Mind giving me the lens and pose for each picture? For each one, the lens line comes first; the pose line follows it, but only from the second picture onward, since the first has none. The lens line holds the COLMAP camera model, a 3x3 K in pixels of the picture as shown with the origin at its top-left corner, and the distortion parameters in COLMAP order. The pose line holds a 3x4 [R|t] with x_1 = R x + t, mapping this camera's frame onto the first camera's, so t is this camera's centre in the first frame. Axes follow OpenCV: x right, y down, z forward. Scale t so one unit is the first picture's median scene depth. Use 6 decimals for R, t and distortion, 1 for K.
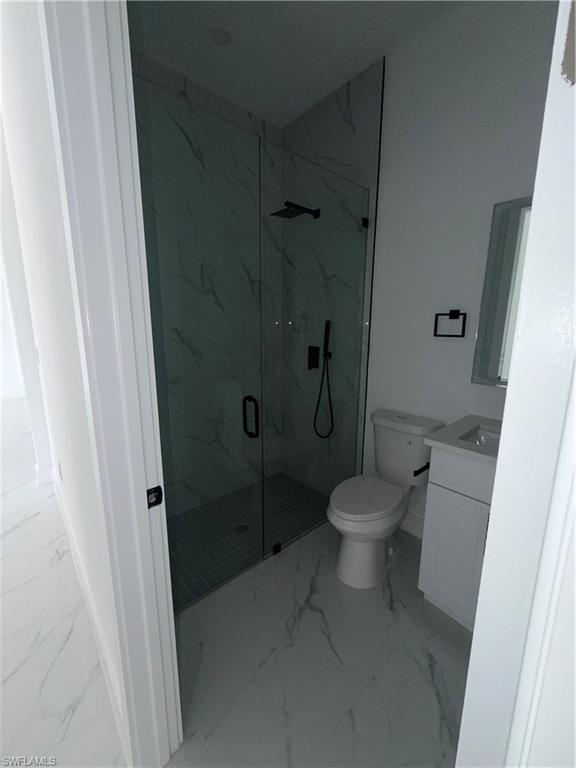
lens RADIAL K [[305.3, 0, 289.6], [0, 305.3, 381.1], [0, 0, 1]] dist [-0.000524, 0.000019]
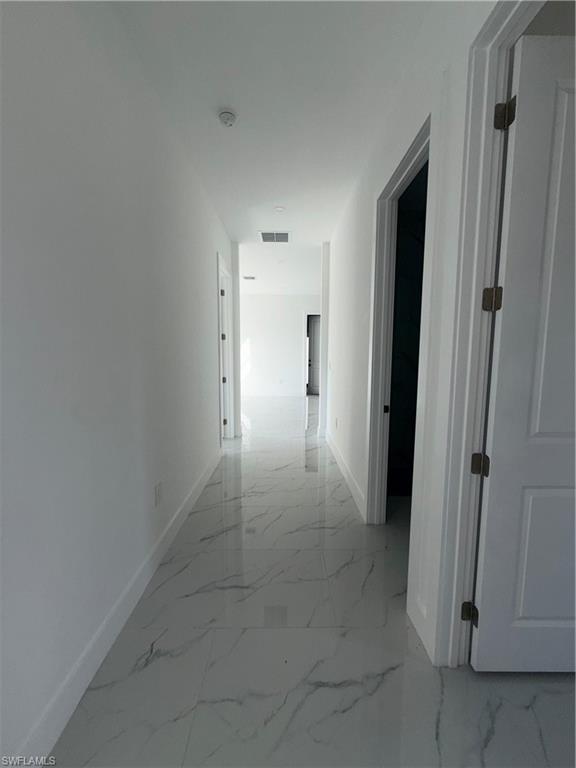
lens RADIAL K [[305.3, 0, 289.6], [0, 305.3, 381.1], [0, 0, 1]] dist [-0.000524, 0.000019]
pose [[0.761016, 0.061251, -0.645835, 0.668815], [-0.115330, 0.992449, -0.041774, 0.340150], [0.638400, 0.106274, 0.762333, -1.709902]]
